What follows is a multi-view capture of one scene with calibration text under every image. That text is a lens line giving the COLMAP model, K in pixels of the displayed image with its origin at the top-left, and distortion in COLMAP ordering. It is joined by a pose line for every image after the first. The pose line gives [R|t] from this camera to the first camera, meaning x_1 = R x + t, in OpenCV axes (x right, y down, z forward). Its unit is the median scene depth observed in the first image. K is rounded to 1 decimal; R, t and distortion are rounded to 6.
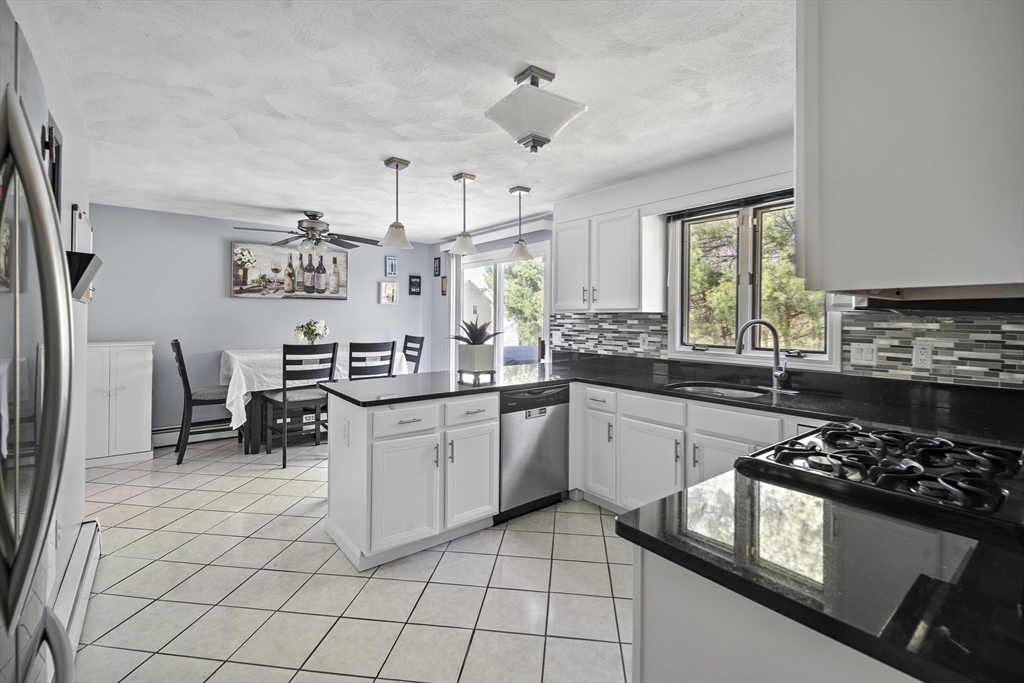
lens RADIAL K [[459.8, 0, 510.4], [0, 459.8, 317.9], [0, 0, 1]] dist [0.003982, -0.001082]
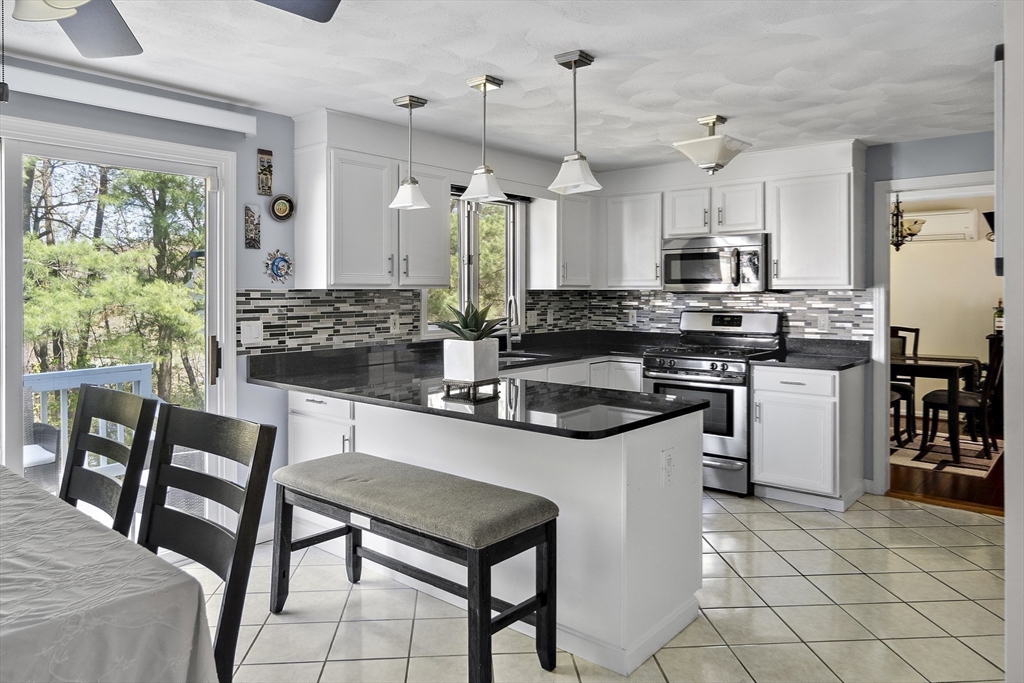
lens RADIAL K [[695.1, 0, 513.8], [0, 695.1, 299.1], [0, 0, 1]] dist [0.017997, -0.007212]
pose [[-0.209584, -0.017113, 0.977641, -0.752124], [0.000799, 0.999844, 0.017673, -0.012038], [-0.977790, 0.004485, -0.209537, 0.821576]]
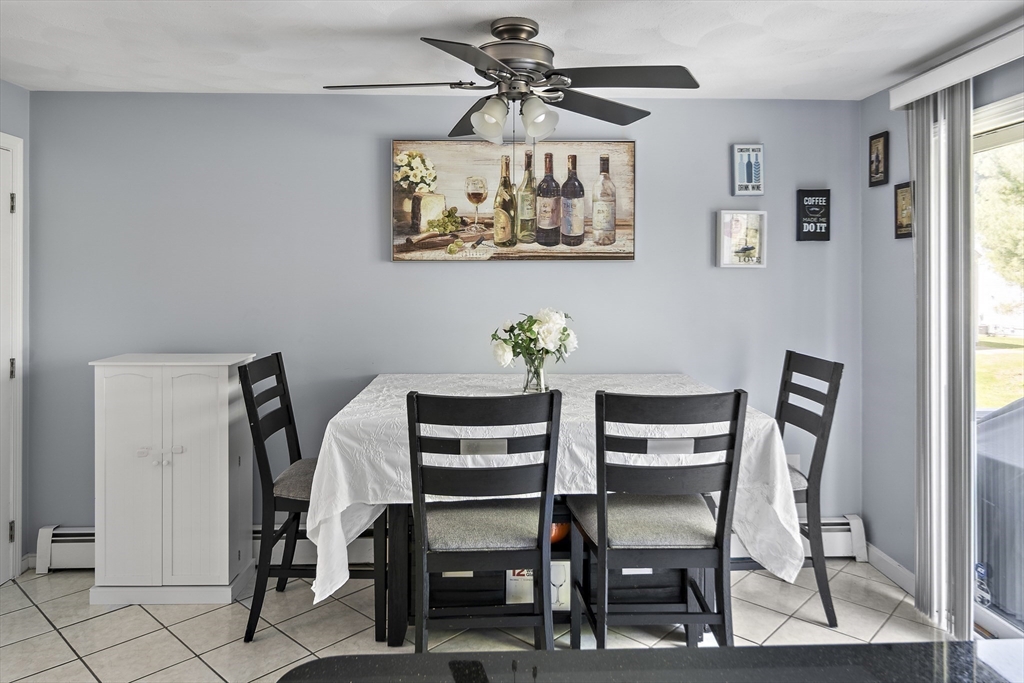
lens RADIAL K [[695.1, 0, 510.7], [0, 695.1, 280.8], [0, 0, 1]] dist [0.017997, -0.007212]
pose [[0.813995, -0.008363, -0.580812, -0.105435], [0.006544, 0.999965, -0.005227, -0.020958], [0.580835, 0.000454, 0.814021, 0.528915]]
